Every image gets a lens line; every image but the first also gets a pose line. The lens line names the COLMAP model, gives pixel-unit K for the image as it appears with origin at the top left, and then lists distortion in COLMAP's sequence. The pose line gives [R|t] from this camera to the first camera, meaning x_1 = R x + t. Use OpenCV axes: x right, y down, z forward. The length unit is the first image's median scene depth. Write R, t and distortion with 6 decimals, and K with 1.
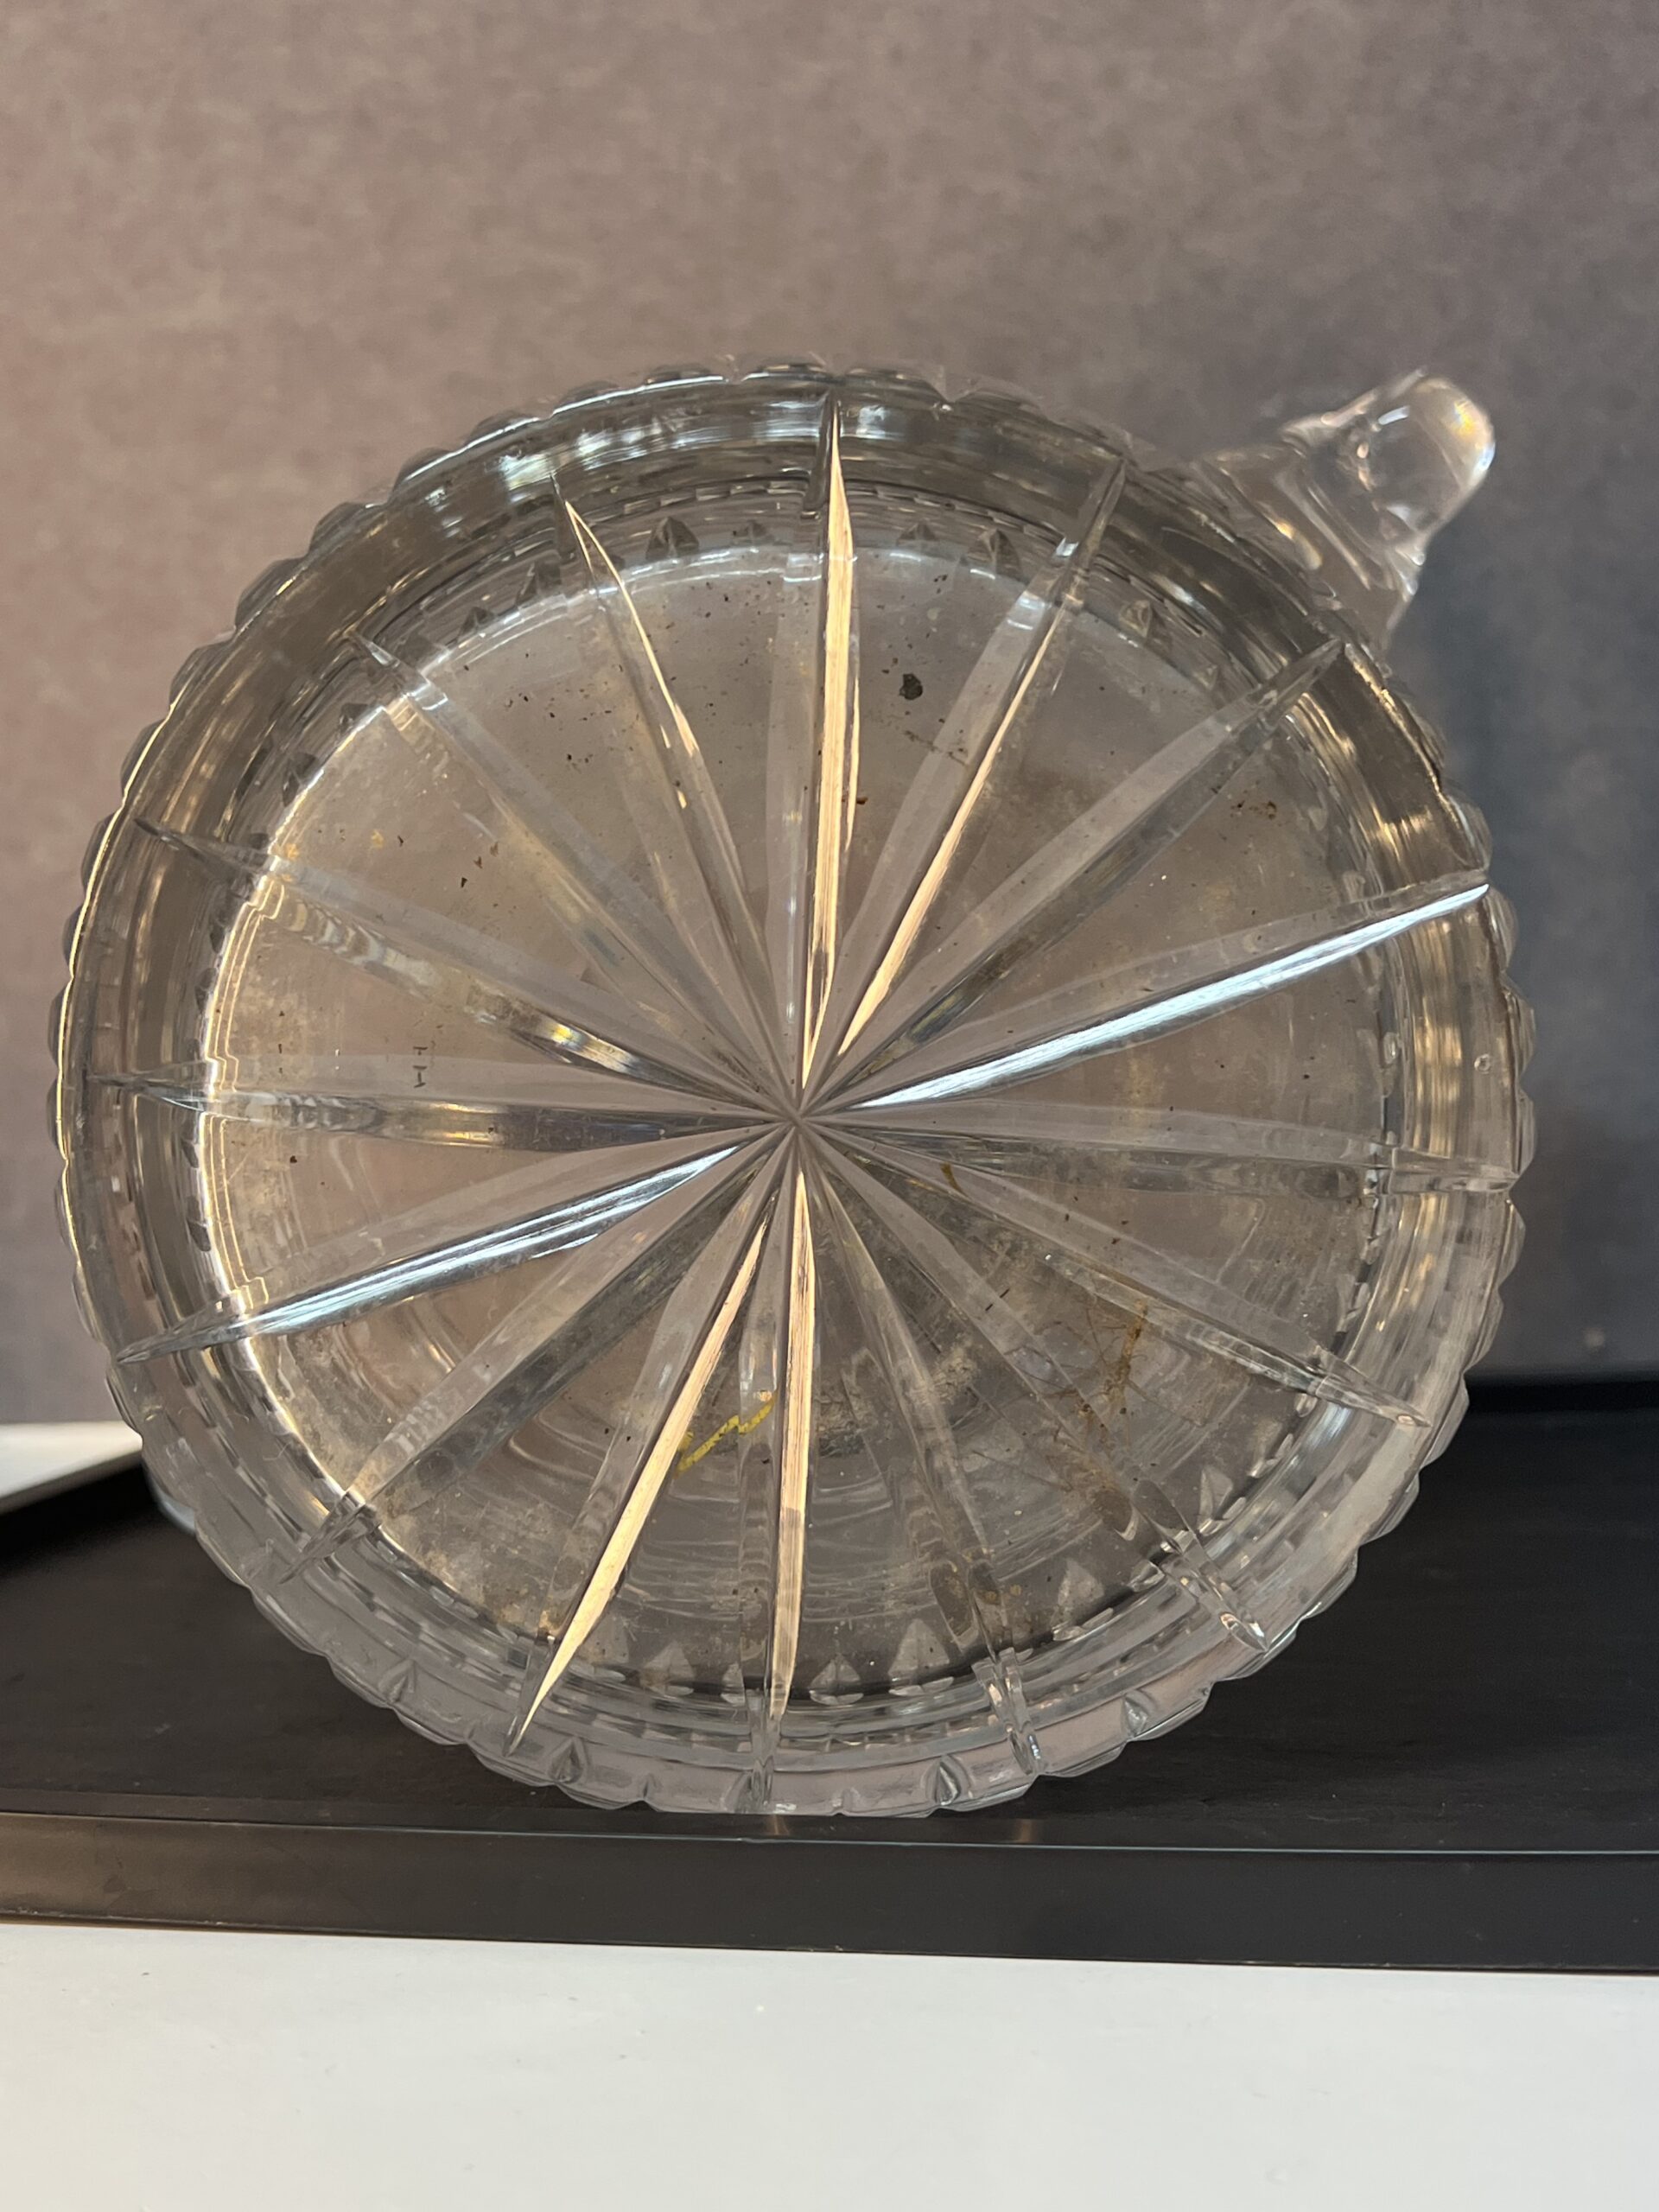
lens RADIAL K [[2661.8, 0, 836.4], [0, 2661.8, 1123.6], [0, 0, 1]] dist [-0.072274, 0.000000]
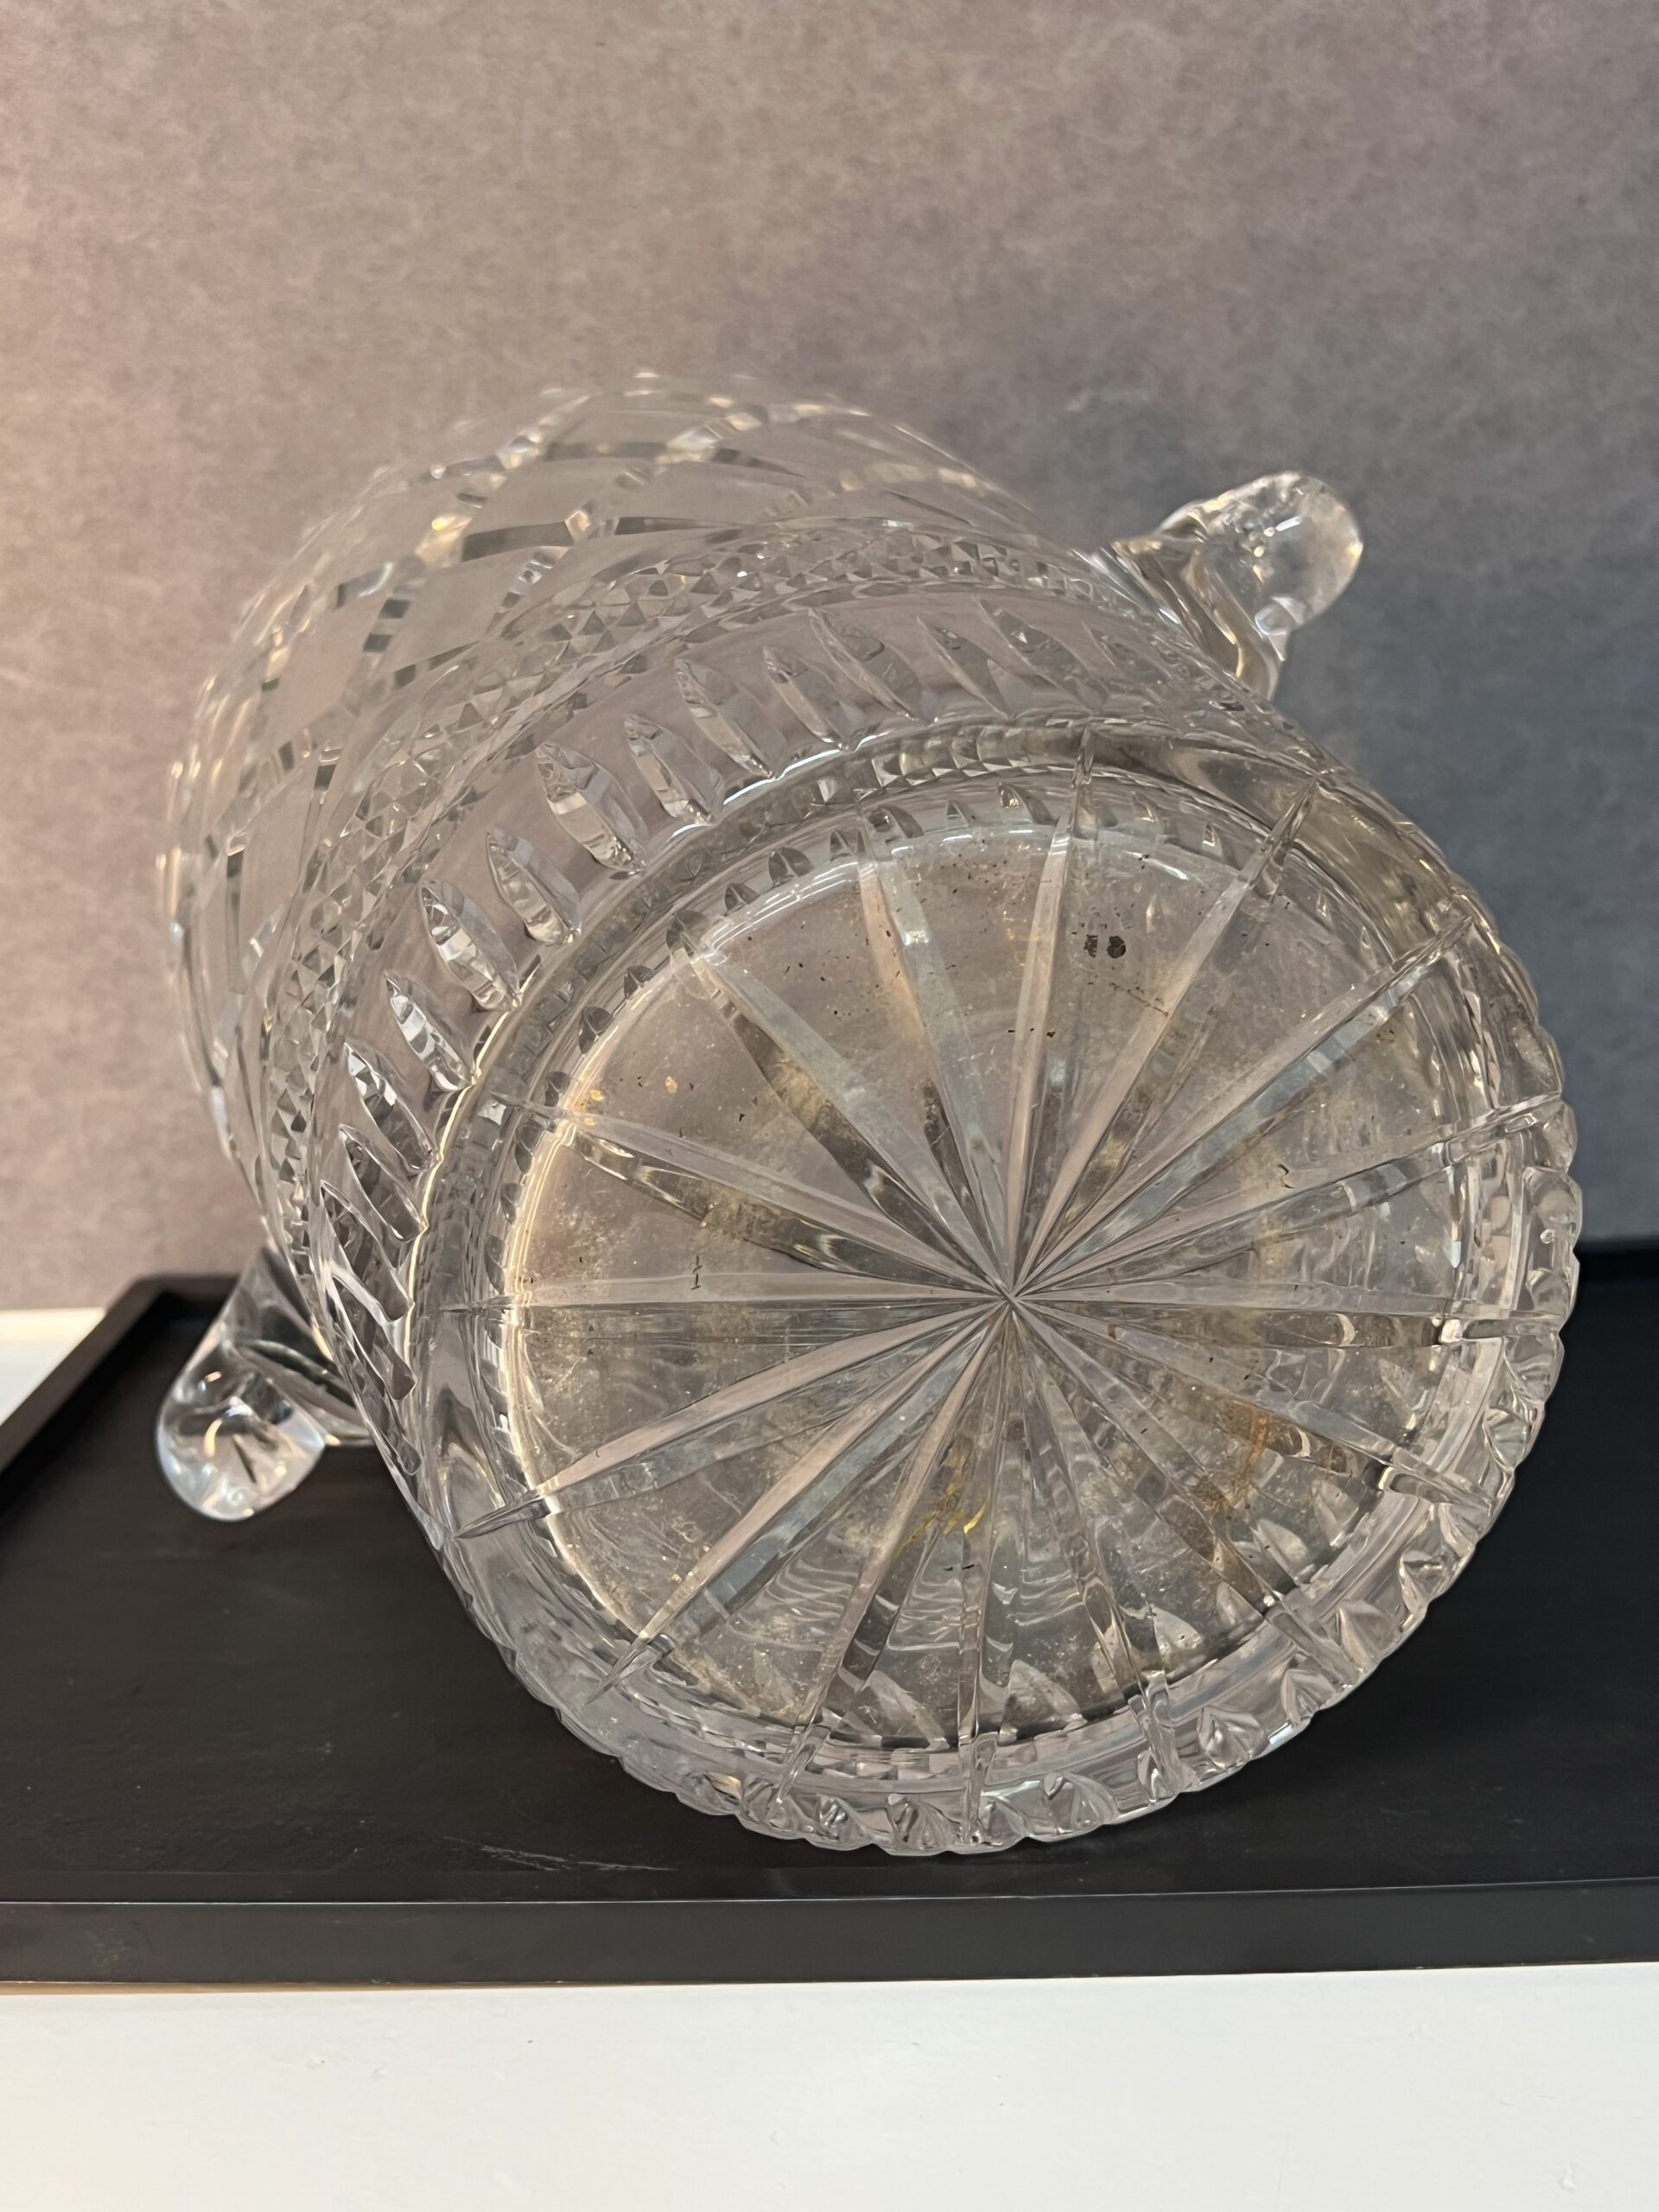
lens RADIAL K [[2661.8, 0, 816.6], [0, 2661.8, 1093.4], [0, 0, 1]] dist [-0.072274, 0.000000]
pose [[0.969554, -0.028698, 0.243192, -0.218339], [-0.009593, 0.987896, 0.154822, -0.157310], [-0.244691, -0.152442, 0.957543, -0.073048]]
